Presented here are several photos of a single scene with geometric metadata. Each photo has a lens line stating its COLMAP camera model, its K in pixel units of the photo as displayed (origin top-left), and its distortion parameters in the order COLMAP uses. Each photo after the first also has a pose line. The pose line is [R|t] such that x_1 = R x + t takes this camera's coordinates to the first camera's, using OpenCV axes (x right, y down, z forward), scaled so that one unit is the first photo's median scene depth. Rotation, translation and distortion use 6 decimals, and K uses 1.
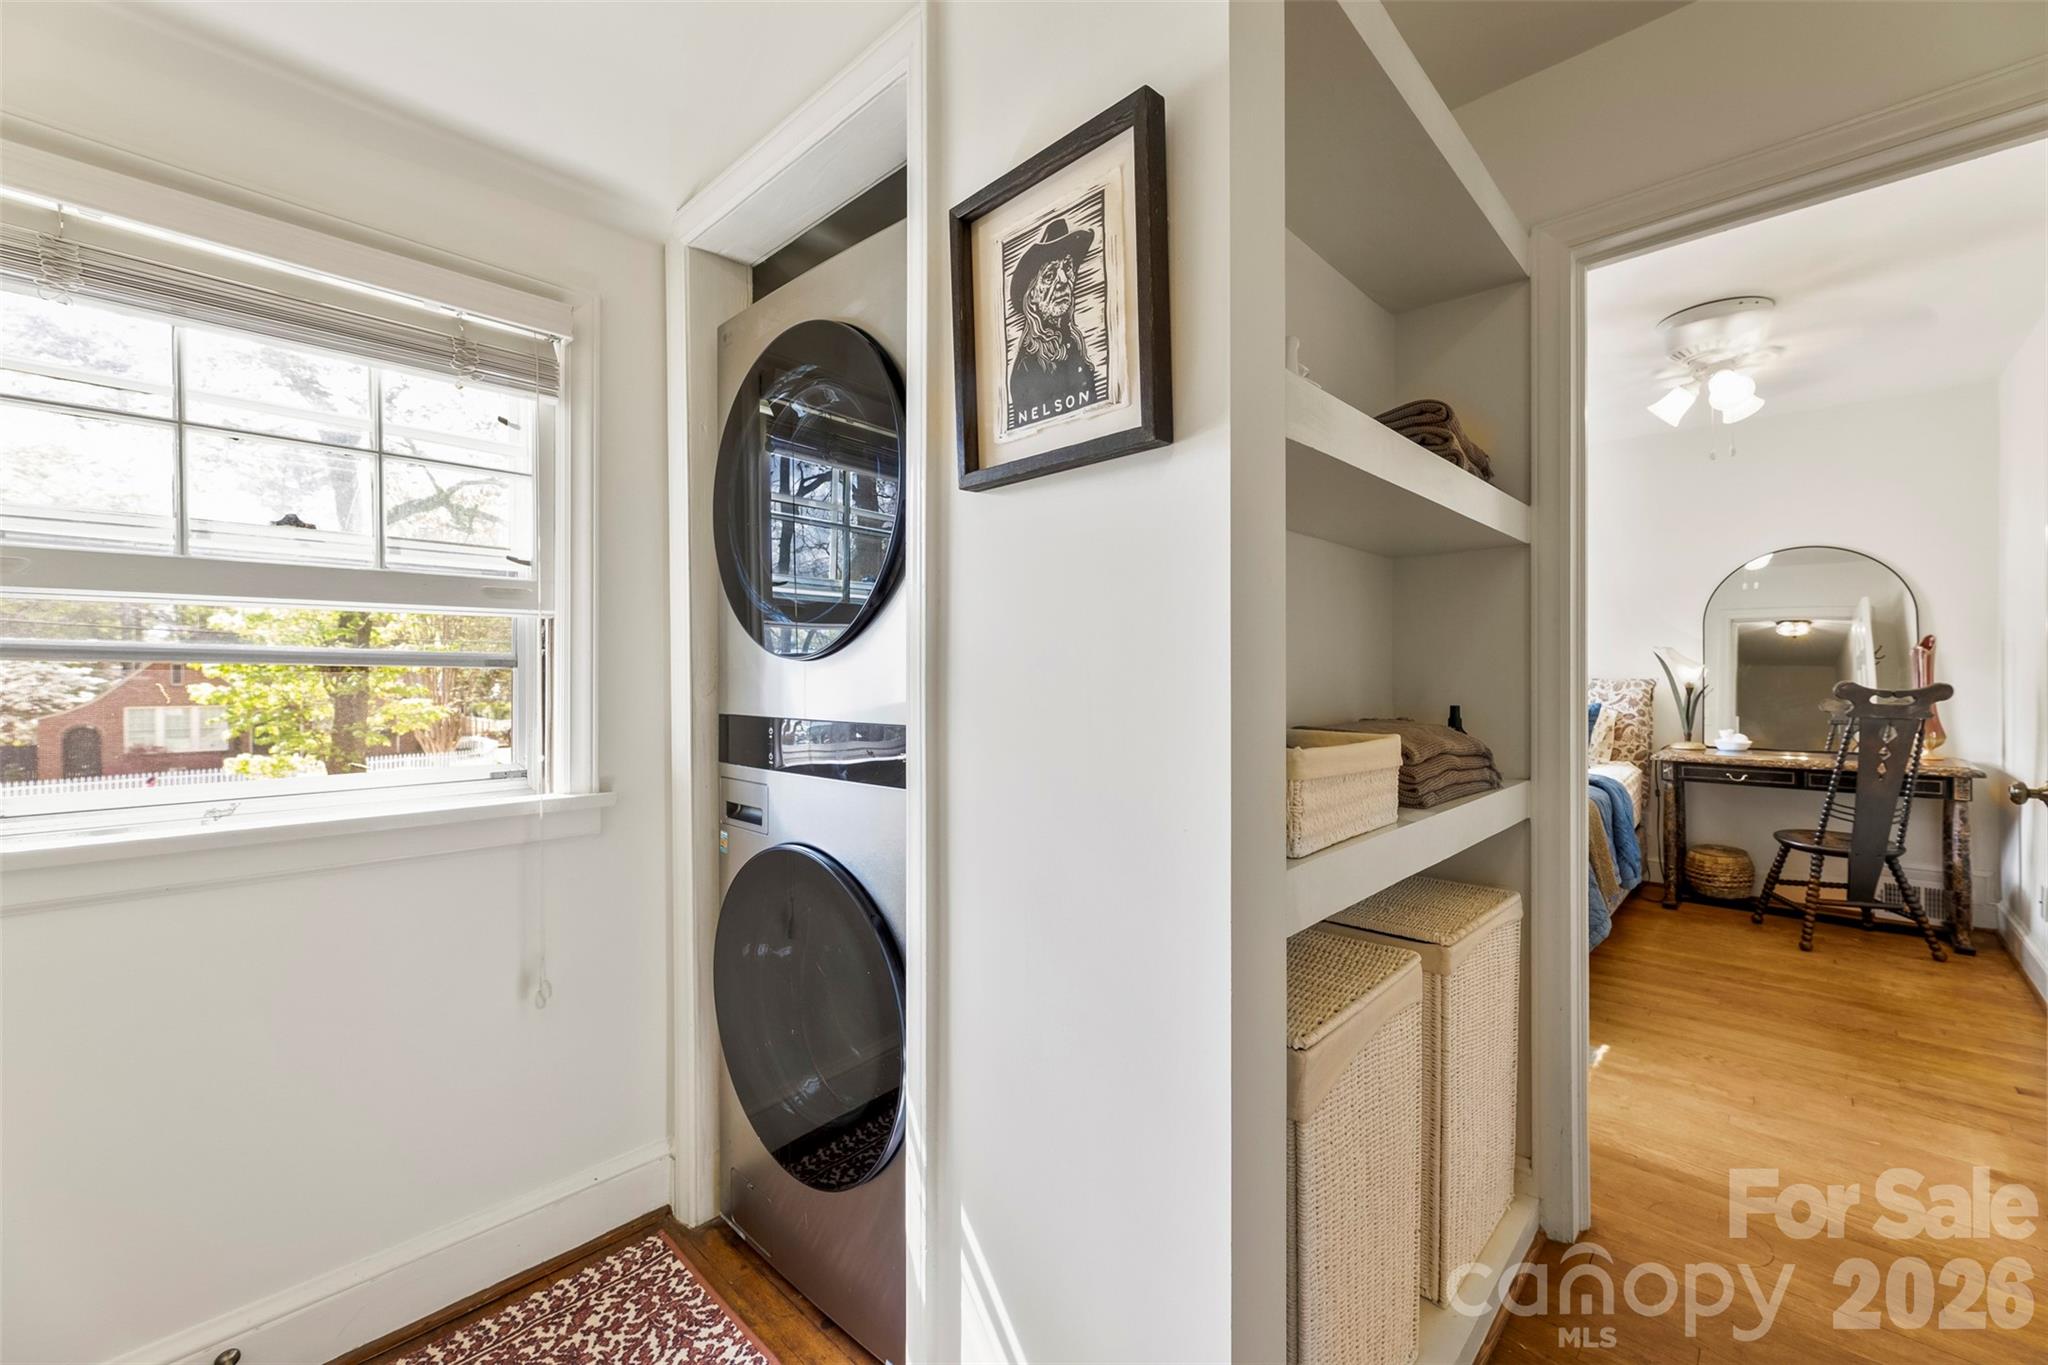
lens RADIAL K [[830.9, 0, 1007.2], [0, 830.9, 684.4], [0, 0, 1]] dist [0.004308, -0.001004]
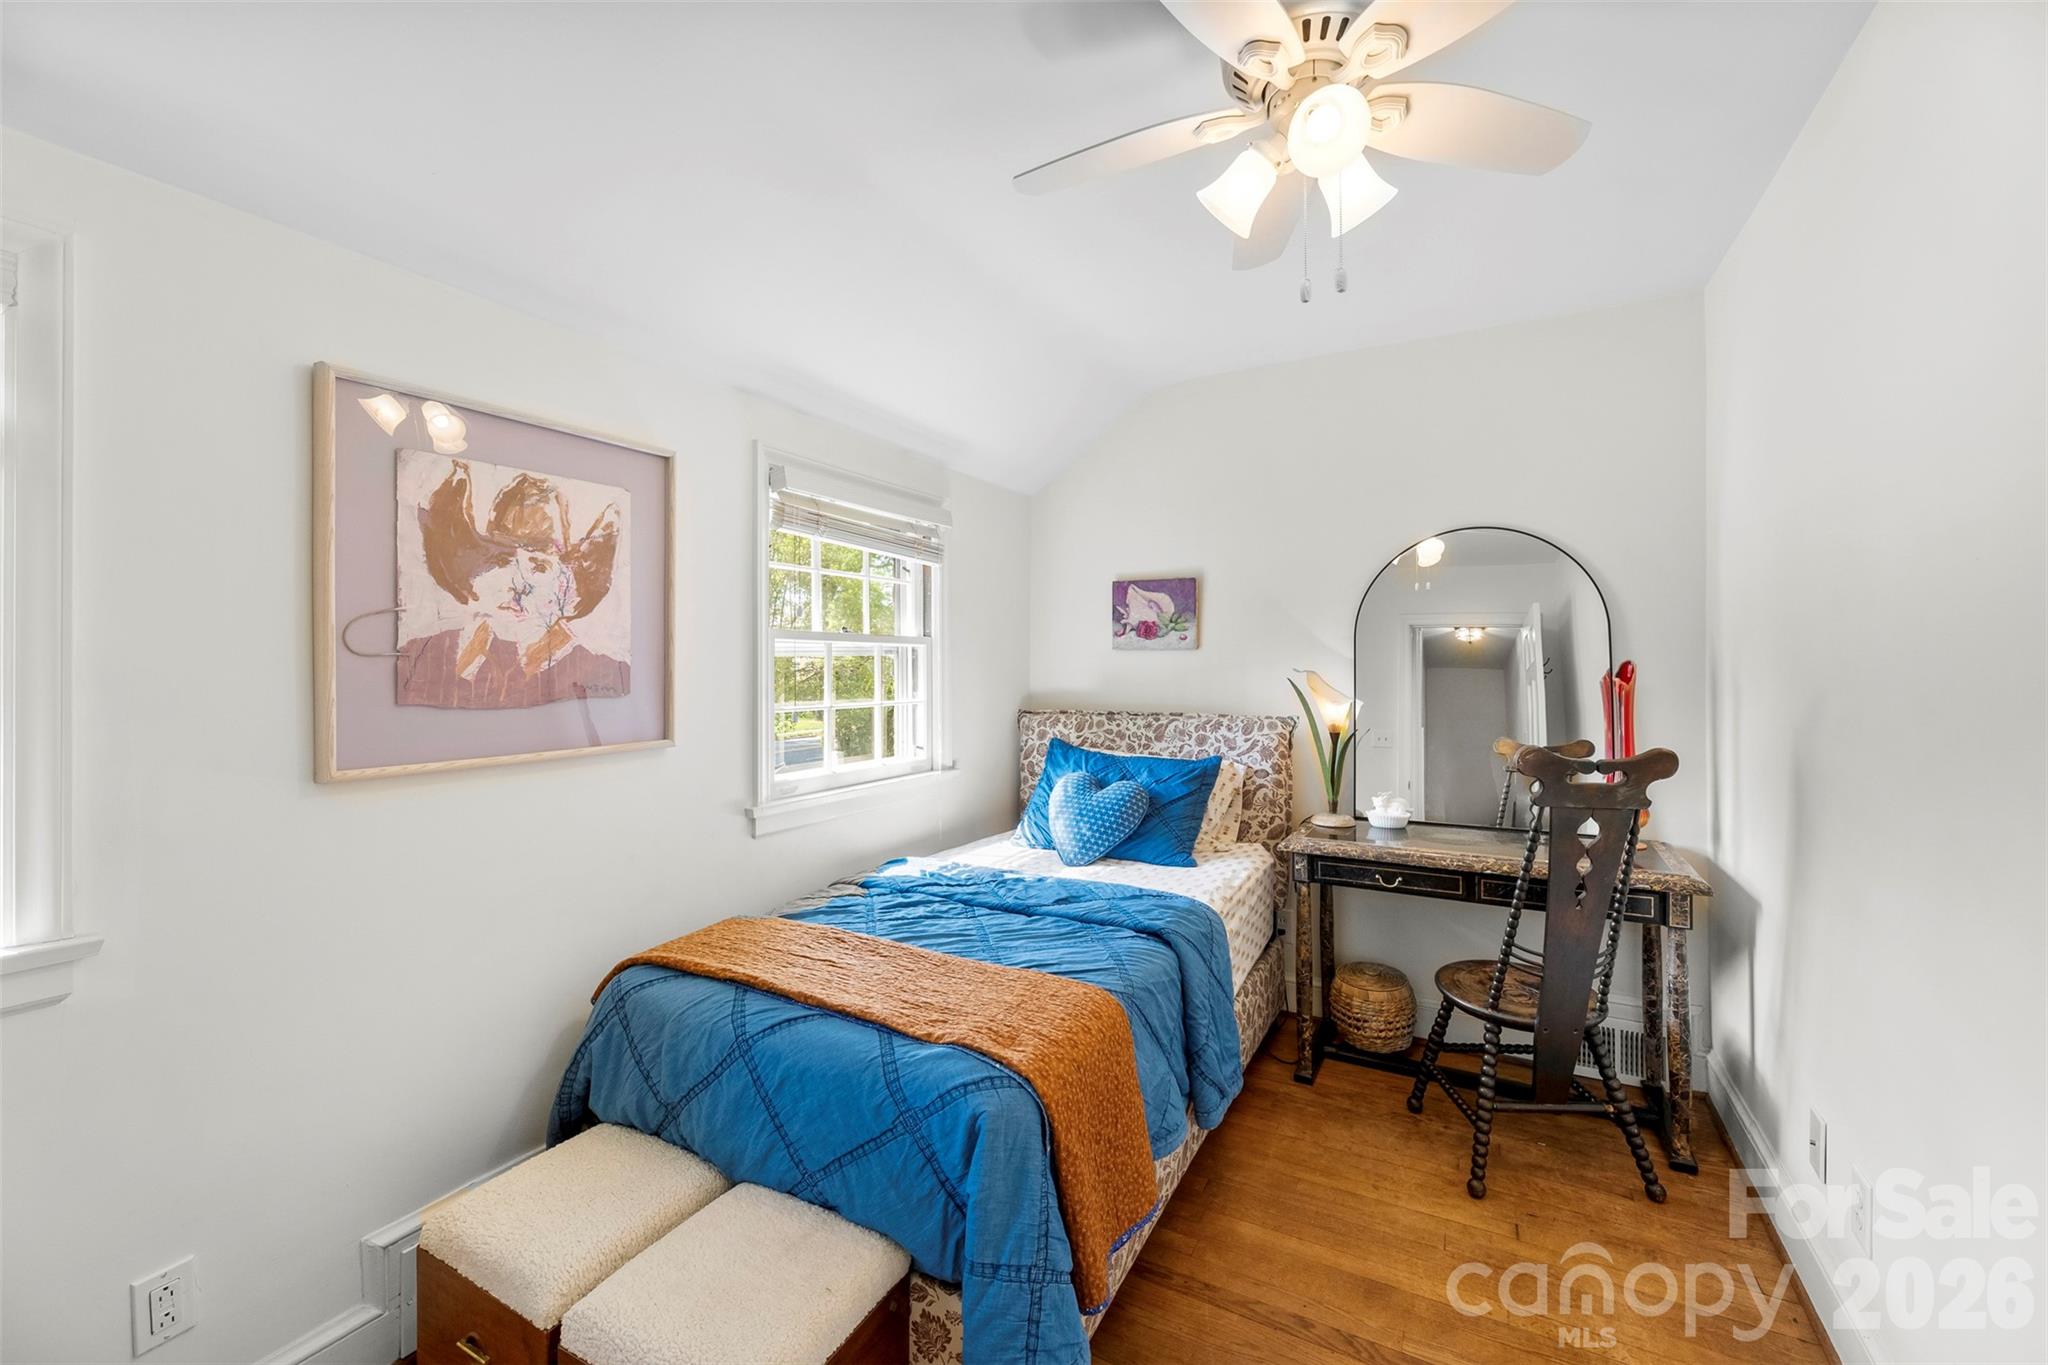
lens RADIAL K [[830.9, 0, 1035.4], [0, 830.9, 666.7], [0, 0, 1]] dist [0.004308, -0.001004]
pose [[0.963752, 0.002040, 0.266791, 0.422821], [-0.001313, 0.999995, -0.002905, -0.047784], [-0.266795, 0.002449, 0.963750, 0.436026]]
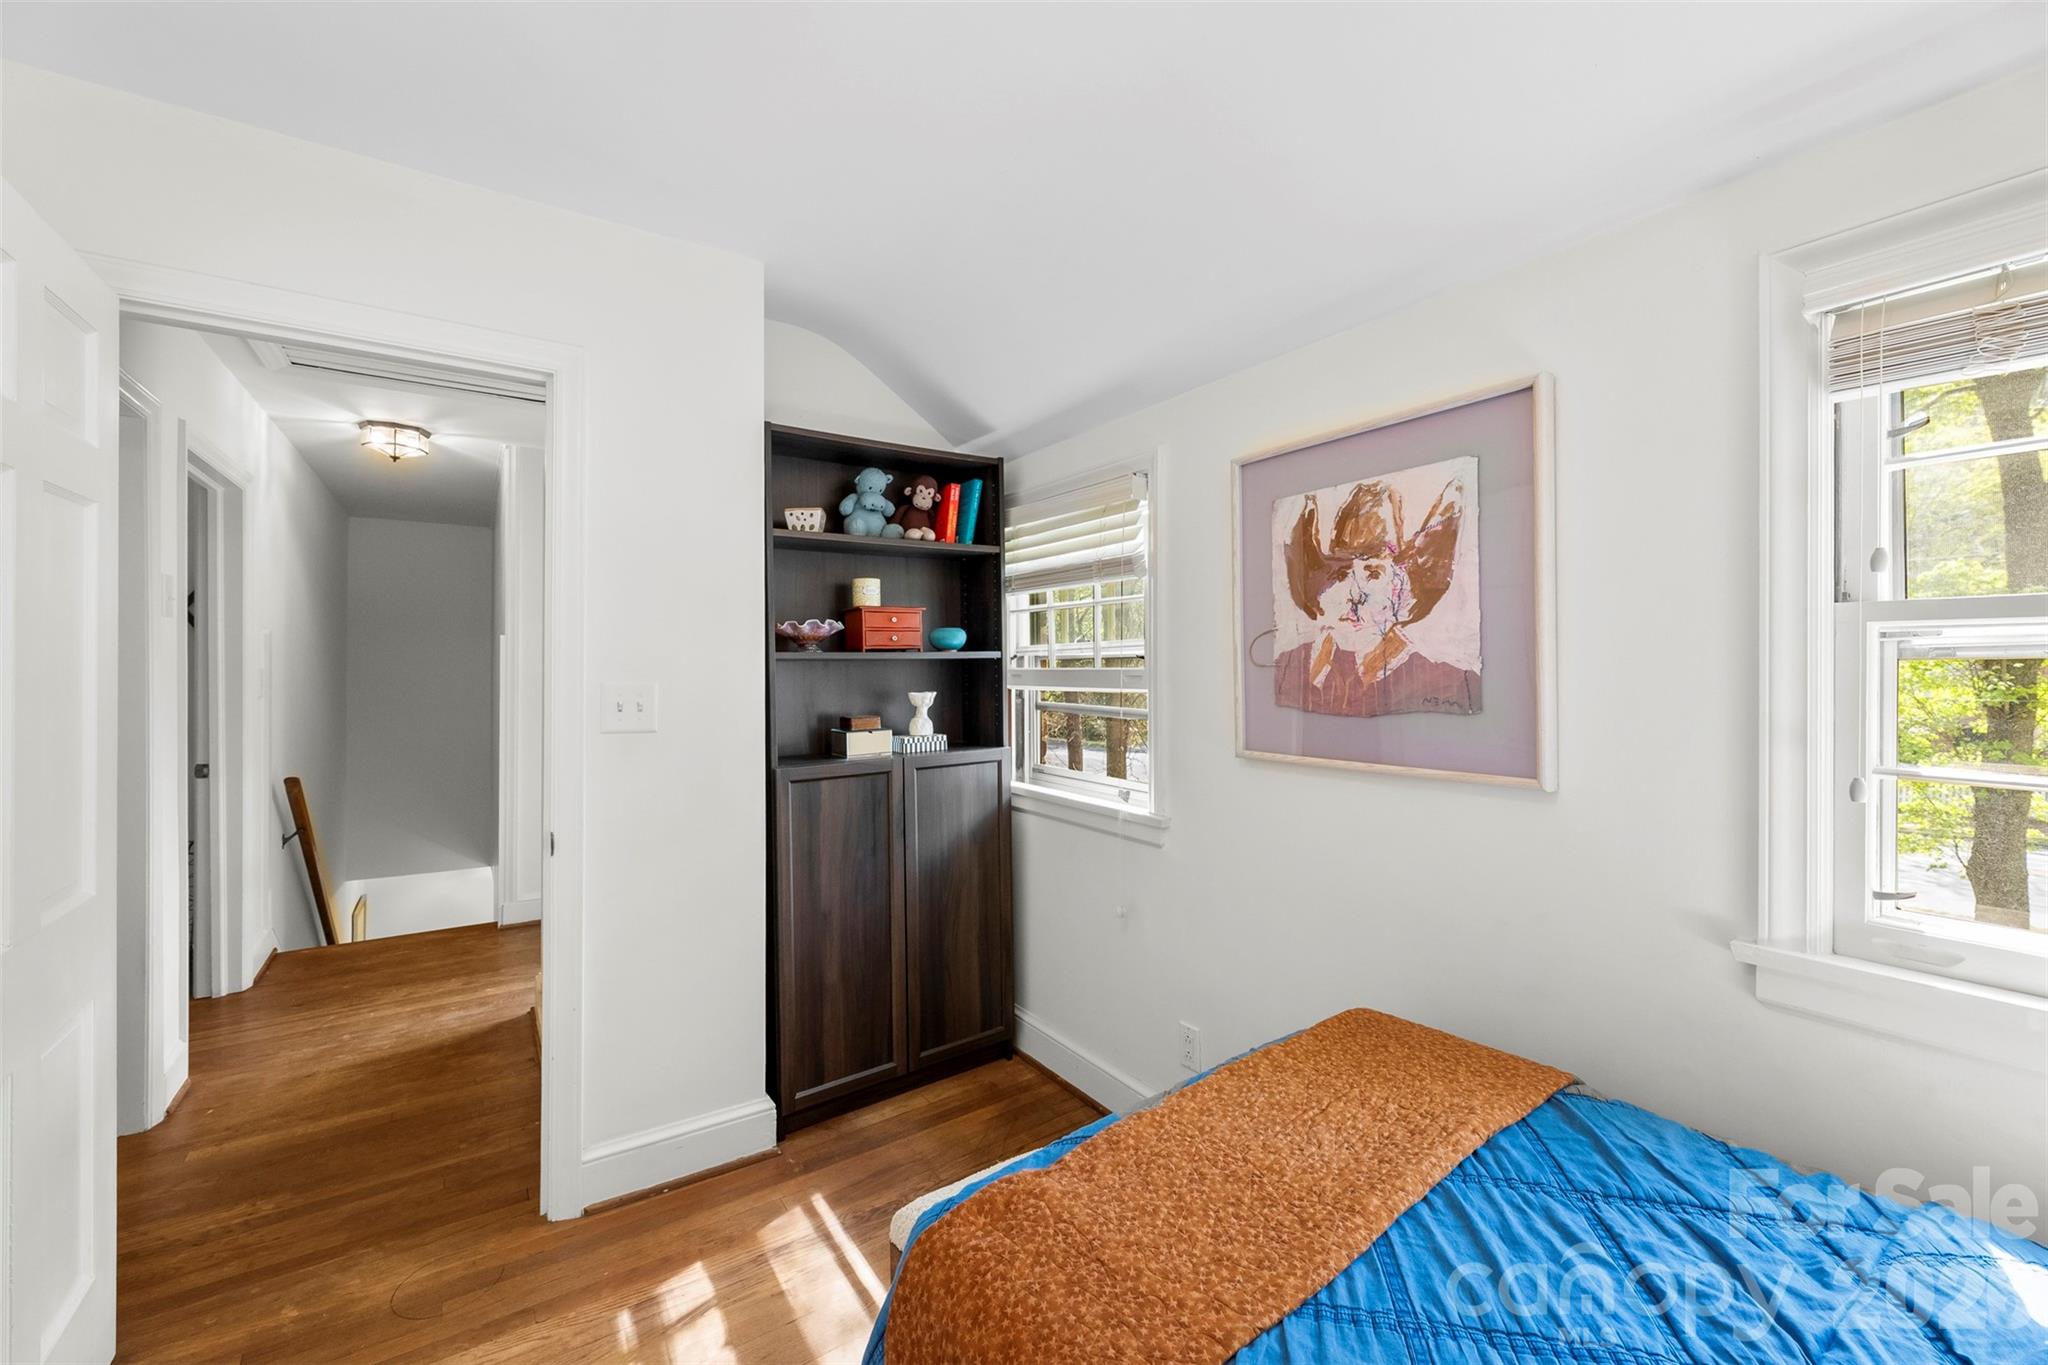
lens RADIAL K [[830.9, 0, 1025.3], [0, 830.9, 670.2], [0, 0, 1]] dist [0.004308, -0.001004]
pose [[-0.201777, 0.005197, -0.979418, 0.798297], [-0.004306, 0.999972, 0.006193, -0.054526], [0.979422, 0.005467, -0.201749, 0.909092]]
